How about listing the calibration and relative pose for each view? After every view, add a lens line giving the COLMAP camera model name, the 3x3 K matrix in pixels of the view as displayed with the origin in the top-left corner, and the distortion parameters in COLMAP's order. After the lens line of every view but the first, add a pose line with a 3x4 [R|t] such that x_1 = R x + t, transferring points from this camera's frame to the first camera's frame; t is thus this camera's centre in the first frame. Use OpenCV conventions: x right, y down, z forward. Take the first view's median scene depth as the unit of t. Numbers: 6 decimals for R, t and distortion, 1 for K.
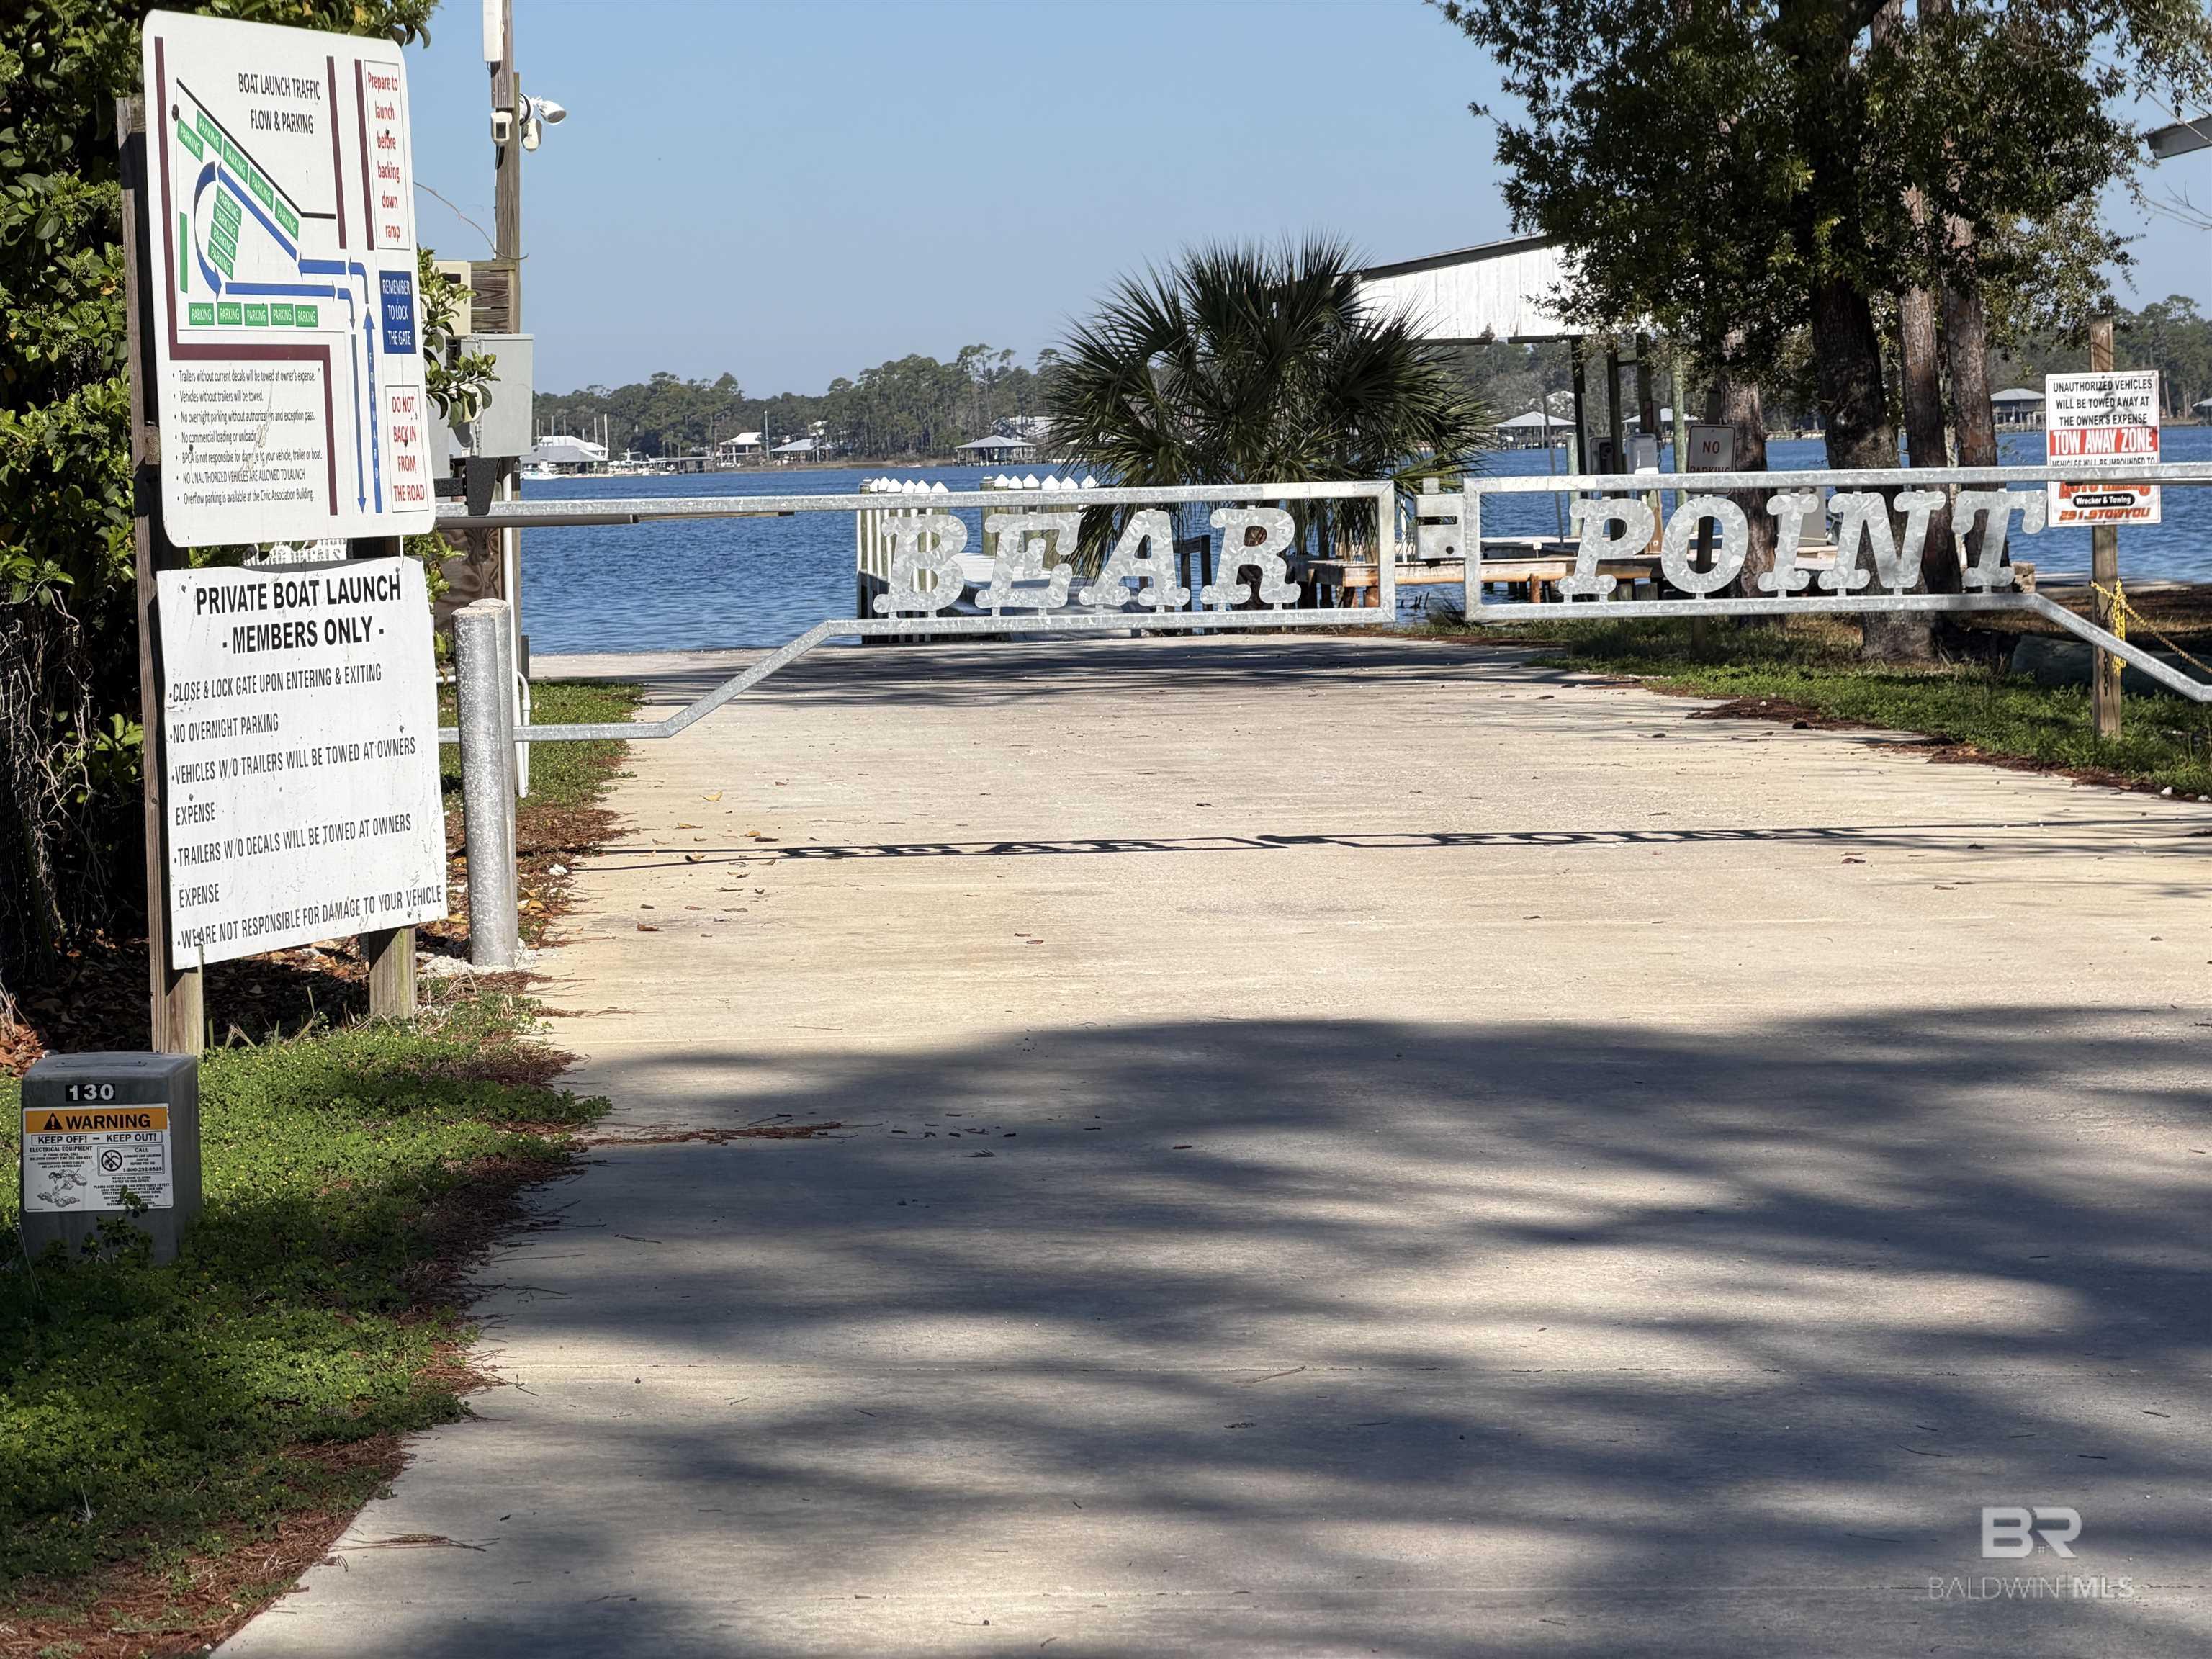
lens RADIAL K [[6444.0, 0, 1104.3], [0, 6444.0, 828.0], [0, 0, 1]] dist [0.247317, 0.000000]
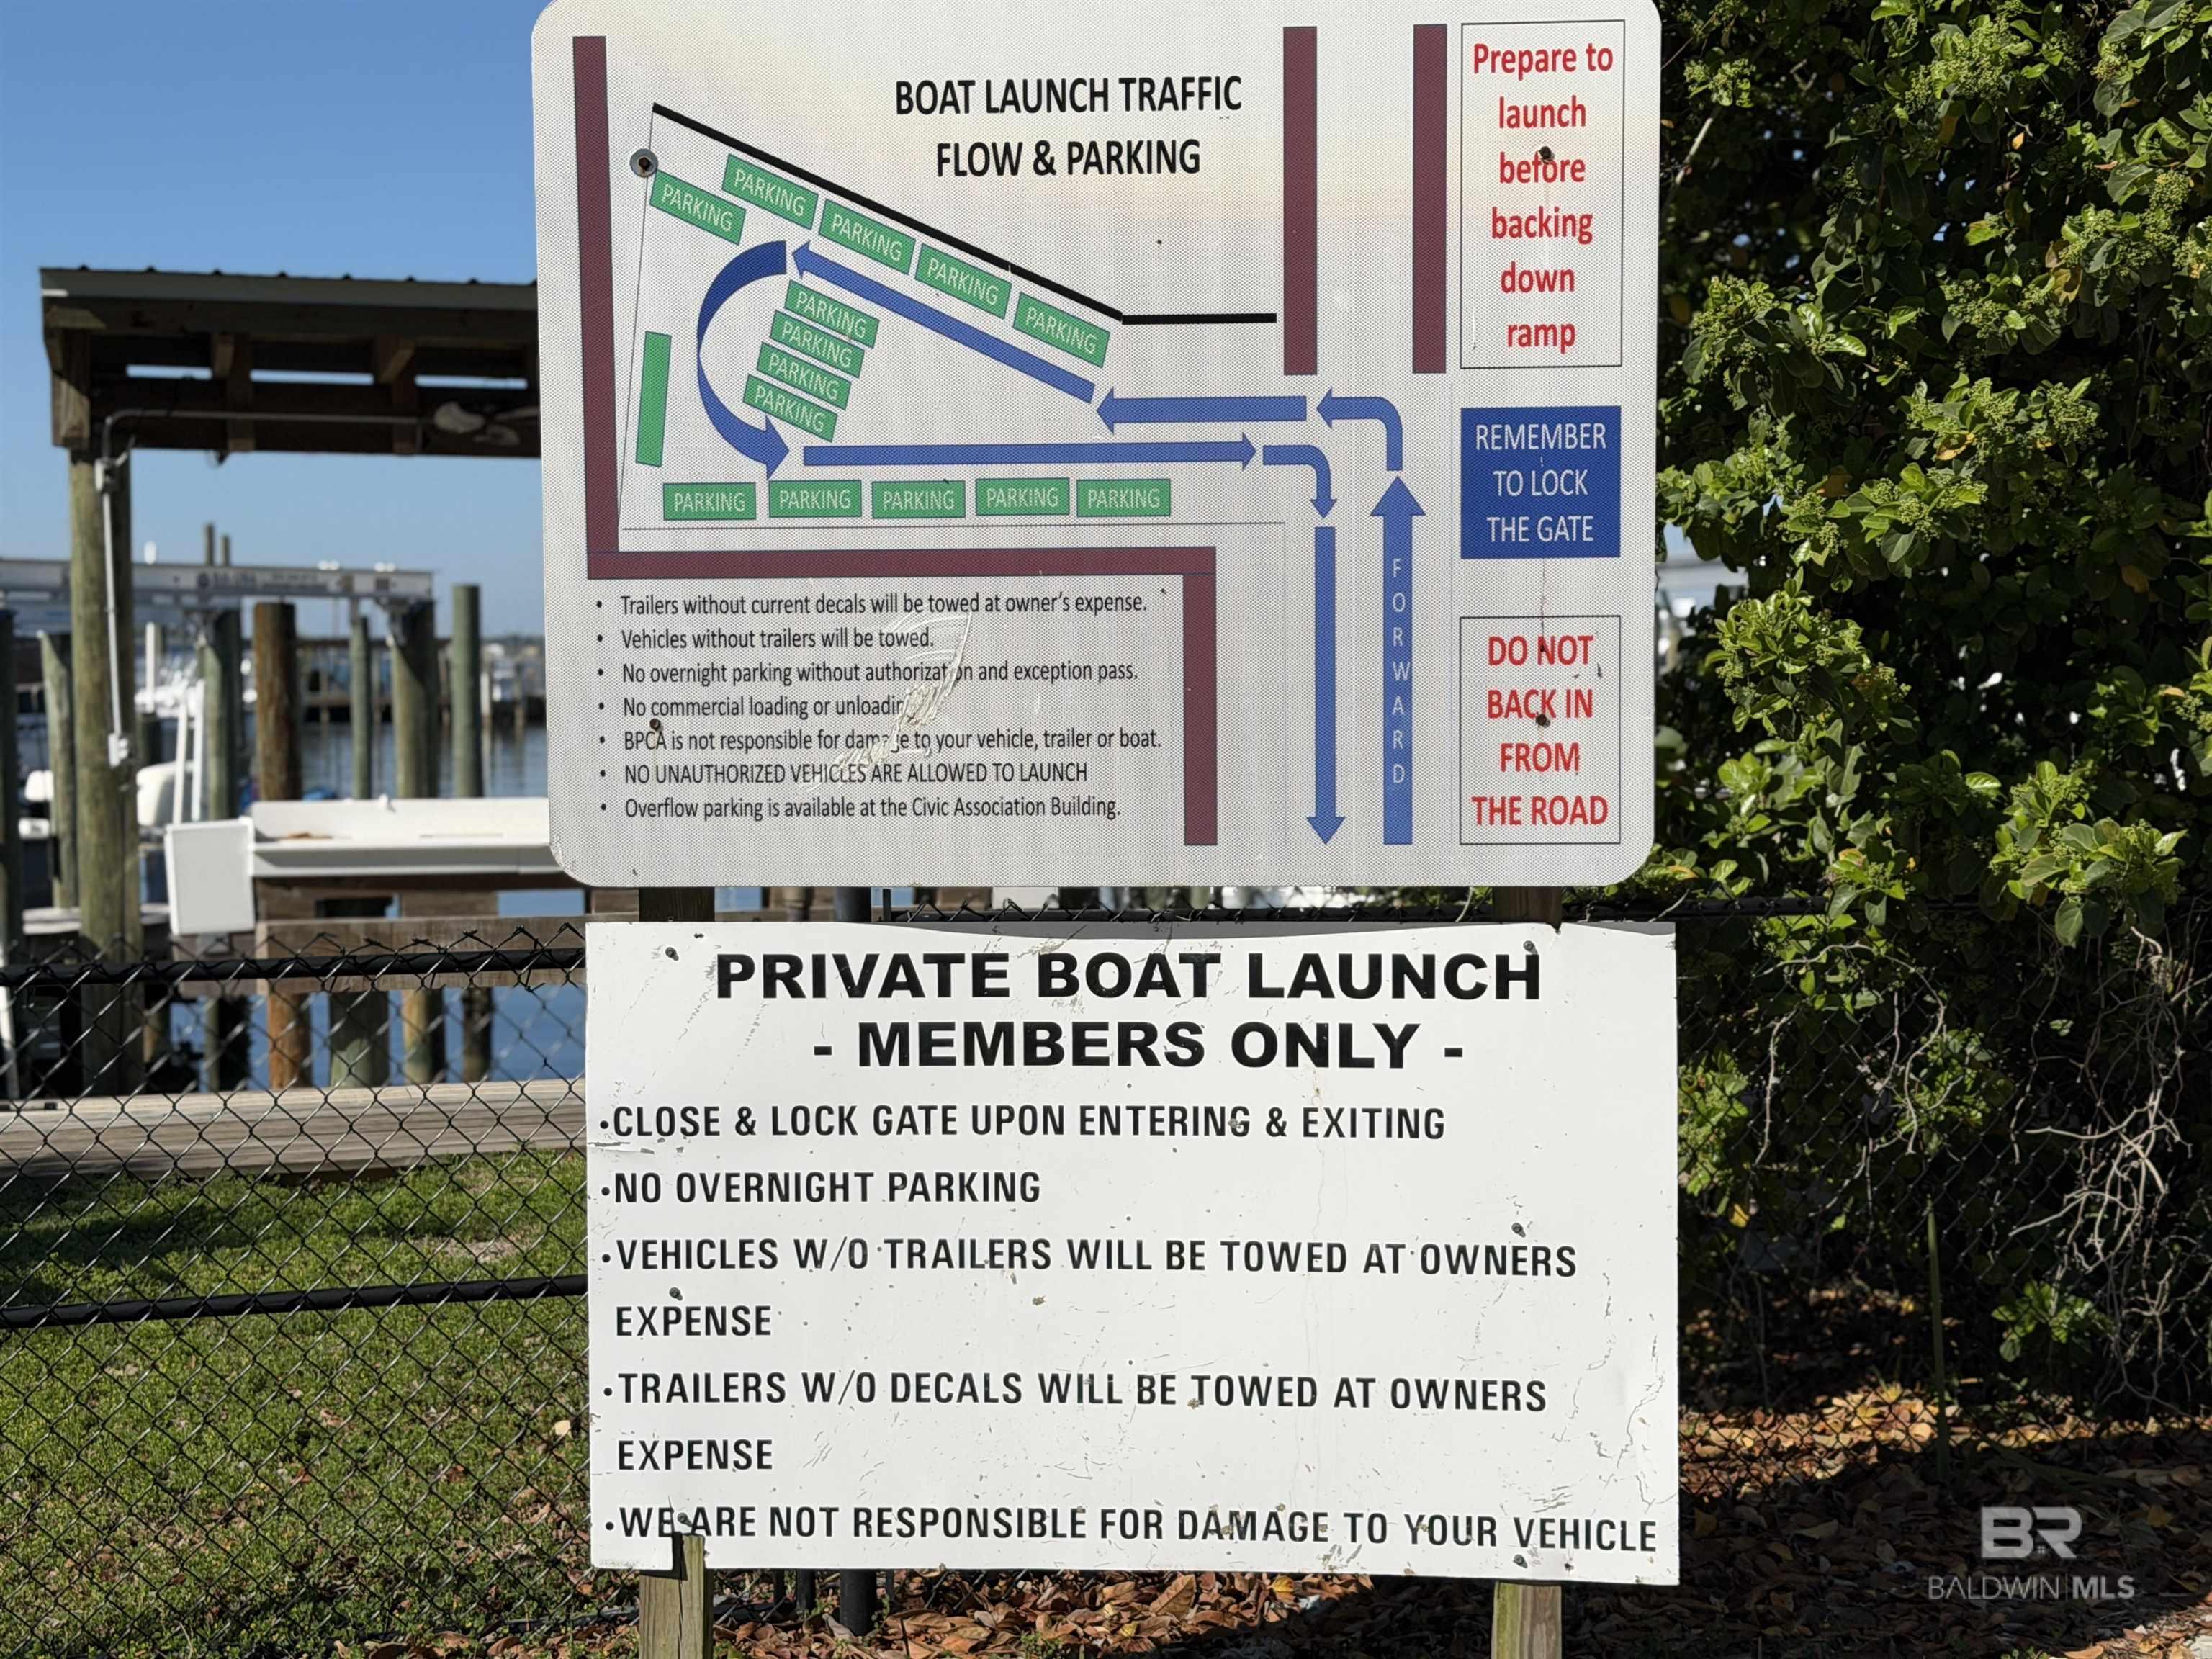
lens RADIAL K [[3137.8, 0, 1106.3], [0, 3137.8, 840.5], [0, 0, 1]] dist [0.148575, 0.000000]
pose [[0.253727, 0.089463, -0.963130, 0.145480], [-0.060816, 0.995219, 0.076423, -0.069323], [0.965362, 0.039183, 0.257955, 0.918854]]
